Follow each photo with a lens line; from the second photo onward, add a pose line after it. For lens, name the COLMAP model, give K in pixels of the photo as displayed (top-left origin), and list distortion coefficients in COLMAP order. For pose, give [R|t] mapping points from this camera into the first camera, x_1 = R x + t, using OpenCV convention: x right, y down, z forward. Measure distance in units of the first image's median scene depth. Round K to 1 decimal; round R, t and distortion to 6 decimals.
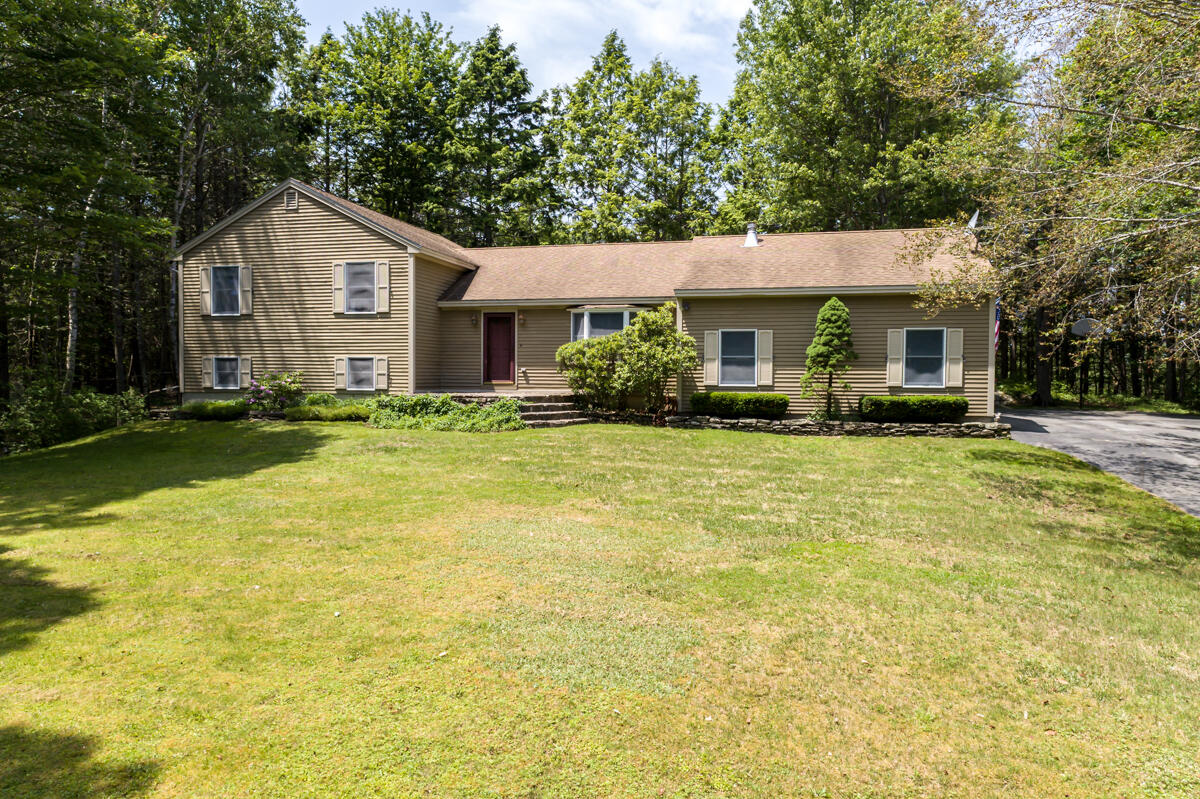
lens RADIAL K [[820.5, 0, 545.6], [0, 820.5, 414.1], [0, 0, 1]] dist [-0.009165, -0.001206]
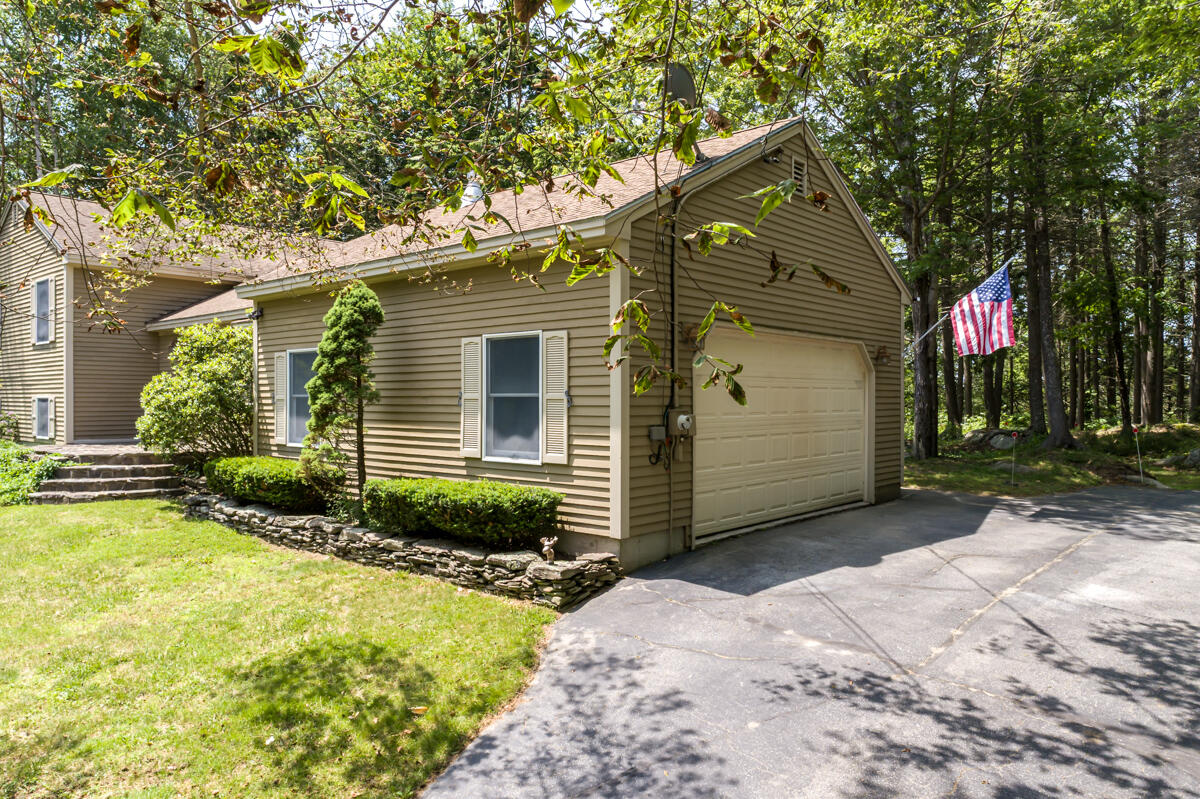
lens RADIAL K [[807.2, 0, 575.1], [0, 807.2, 394.4], [0, 0, 1]] dist [-0.004048, 0.005626]
pose [[0.900377, -0.005331, -0.435079, 0.598985], [-0.020315, 0.998319, -0.054274, -0.040675], [0.434637, 0.057706, 0.898755, 0.524571]]
